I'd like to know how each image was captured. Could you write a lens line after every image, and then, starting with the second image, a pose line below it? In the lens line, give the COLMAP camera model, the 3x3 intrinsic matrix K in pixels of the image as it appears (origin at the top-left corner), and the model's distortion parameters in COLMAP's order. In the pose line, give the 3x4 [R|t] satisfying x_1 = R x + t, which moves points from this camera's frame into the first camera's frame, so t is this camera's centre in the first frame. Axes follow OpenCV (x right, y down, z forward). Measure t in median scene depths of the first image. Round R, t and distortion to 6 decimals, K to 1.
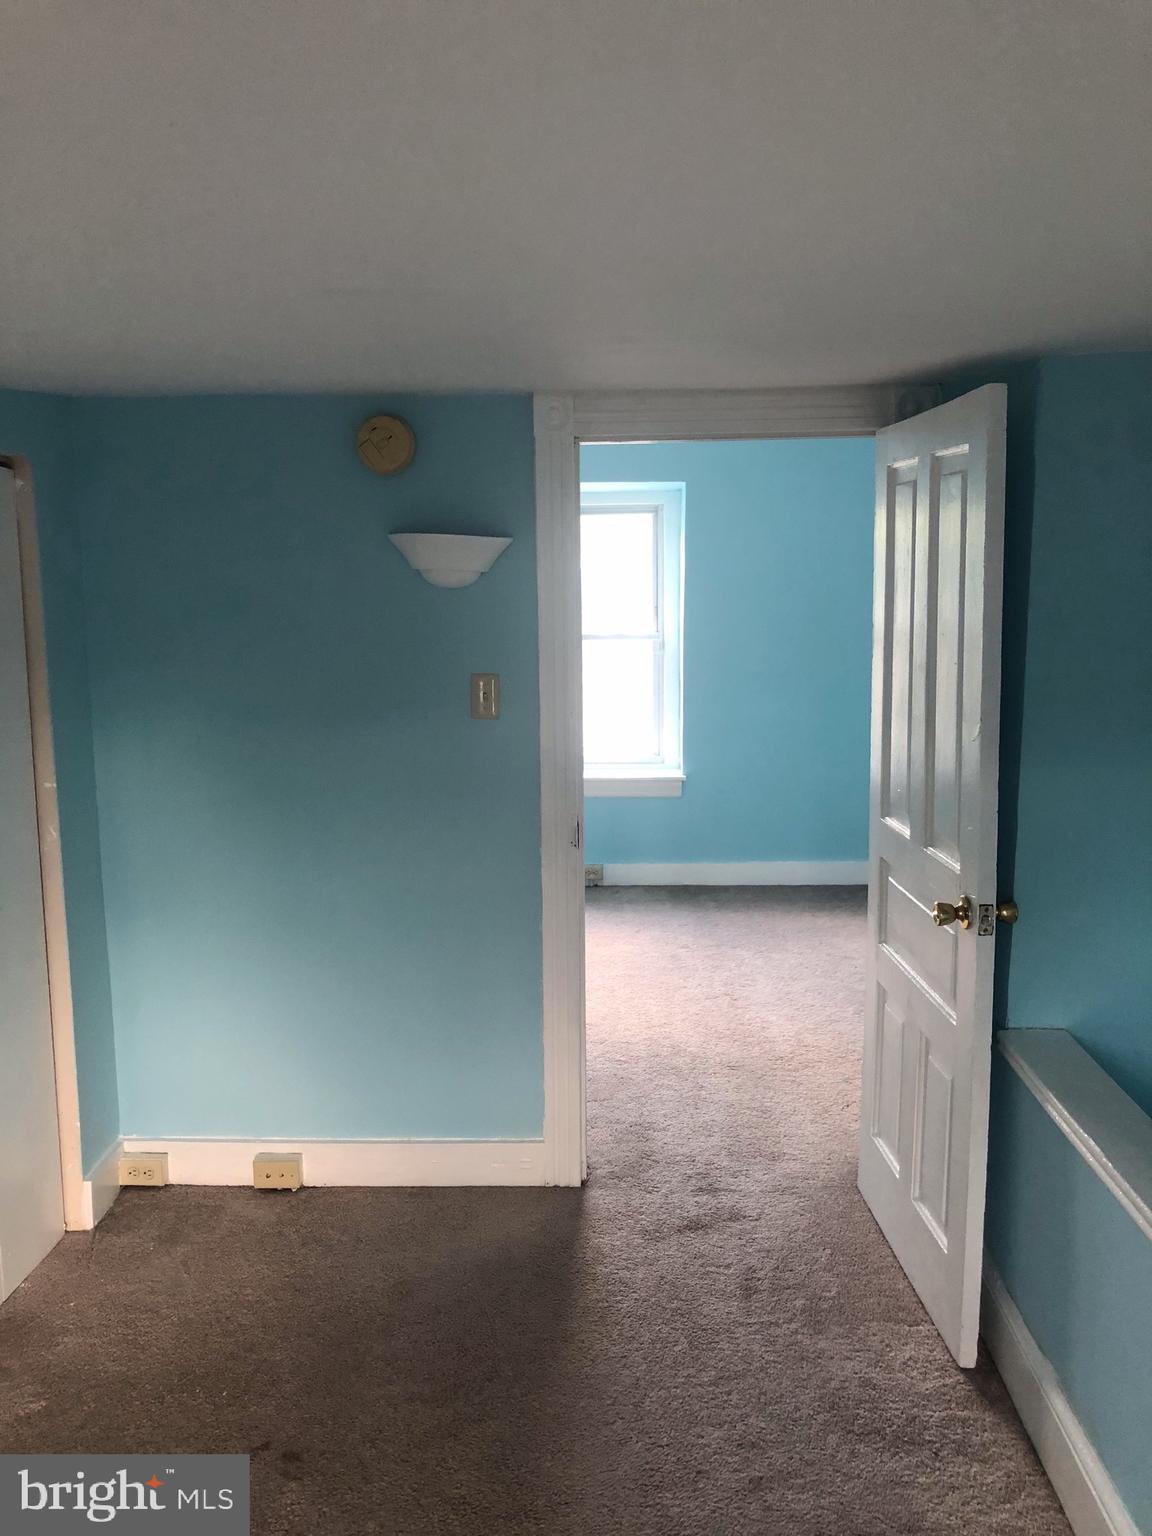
lens RADIAL K [[1260.4, 0, 576.0], [0, 1260.4, 768.0], [0, 0, 1]] dist [-0.005830, 0.000408]
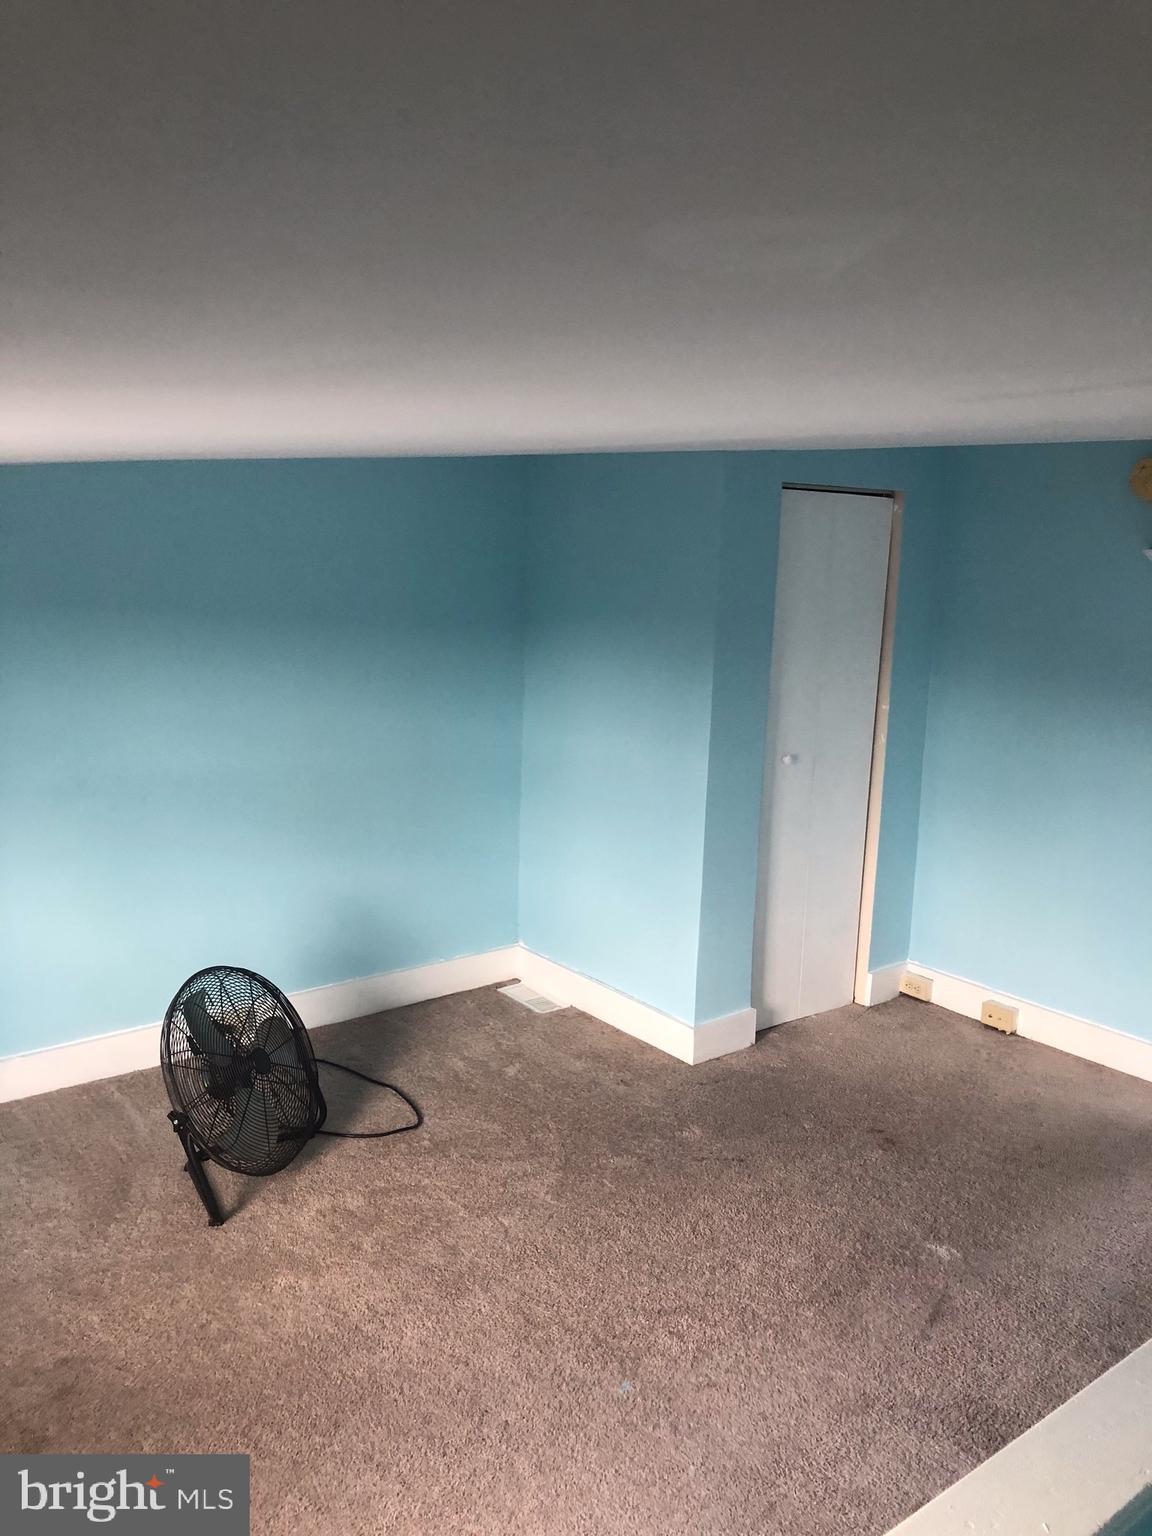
lens RADIAL K [[1260.4, 0, 576.0], [0, 1260.4, 768.0], [0, 0, 1]] dist [-0.005830, 0.000408]
pose [[0.645031, 0.173341, -0.744236, 0.434353], [-0.166299, 0.982432, 0.084687, 0.019636], [0.745841, 0.069140, 0.662526, -0.254252]]
